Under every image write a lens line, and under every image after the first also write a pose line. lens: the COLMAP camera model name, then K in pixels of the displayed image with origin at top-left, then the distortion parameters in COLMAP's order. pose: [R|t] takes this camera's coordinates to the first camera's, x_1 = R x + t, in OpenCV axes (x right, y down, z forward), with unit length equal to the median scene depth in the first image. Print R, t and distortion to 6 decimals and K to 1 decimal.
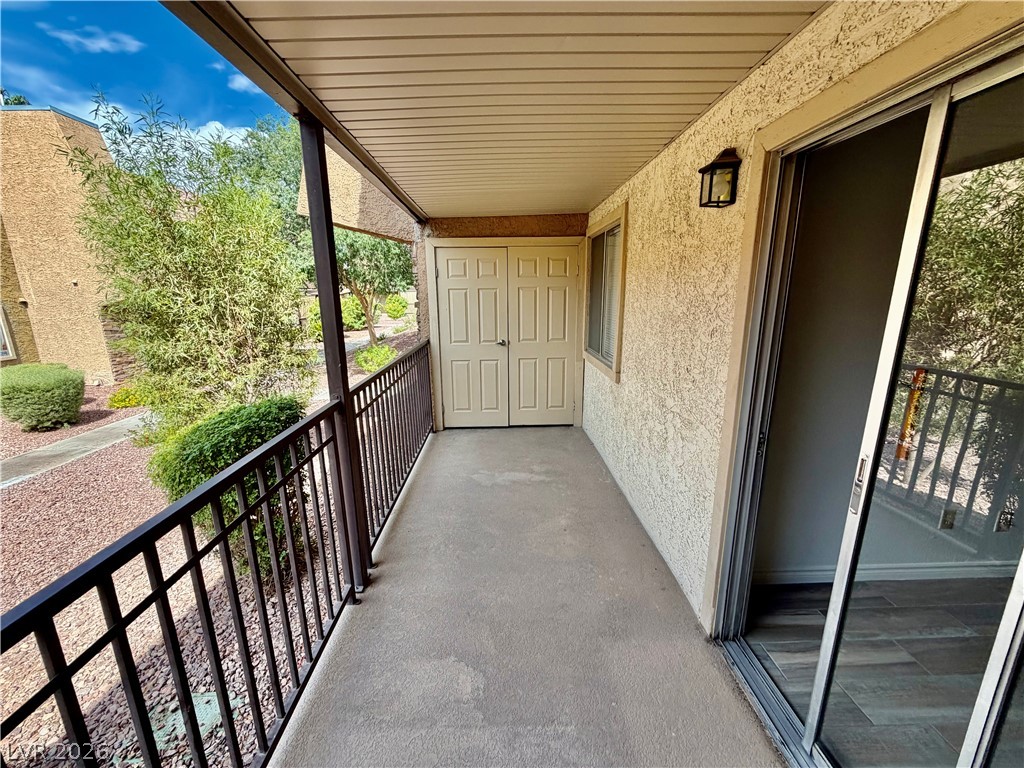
lens RADIAL K [[406.7, 0, 509.7], [0, 406.7, 383.8], [0, 0, 1]] dist [-0.001424, 0.000898]
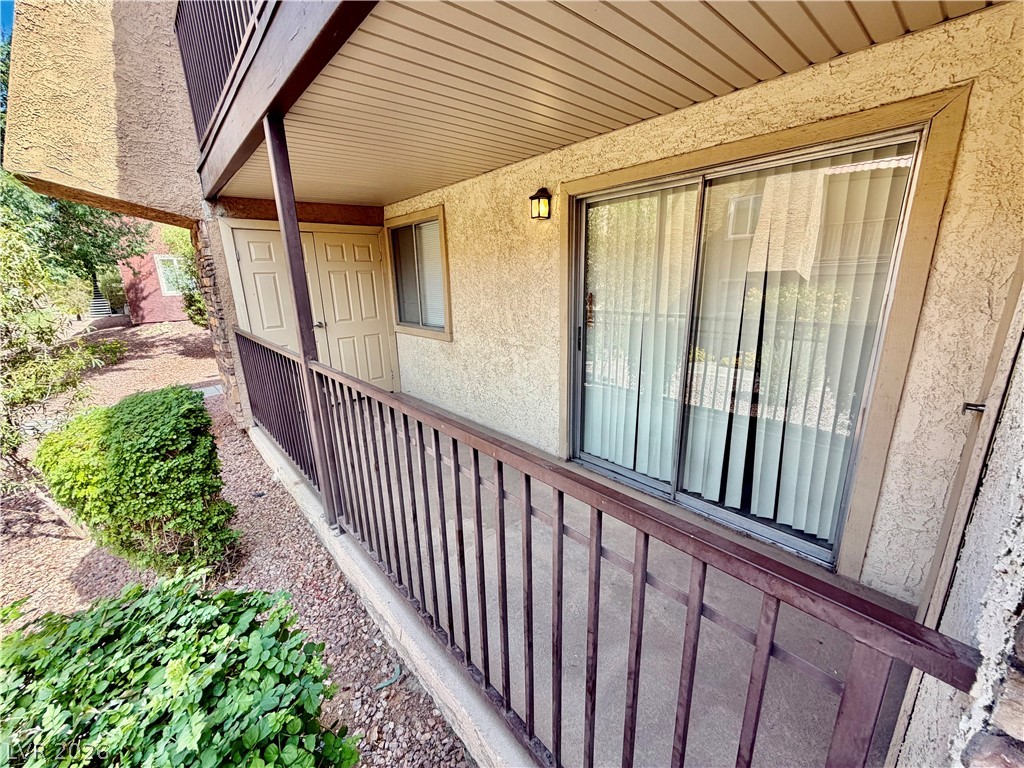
lens RADIAL K [[406.7, 0, 506.1], [0, 406.7, 382.6], [0, 0, 1]] dist [-0.001424, 0.000898]
pose [[0.767680, -0.171169, 0.617551, -0.476582], [0.160092, 0.984338, 0.073821, 0.067096], [-0.620514, 0.042195, 0.783059, -0.160351]]
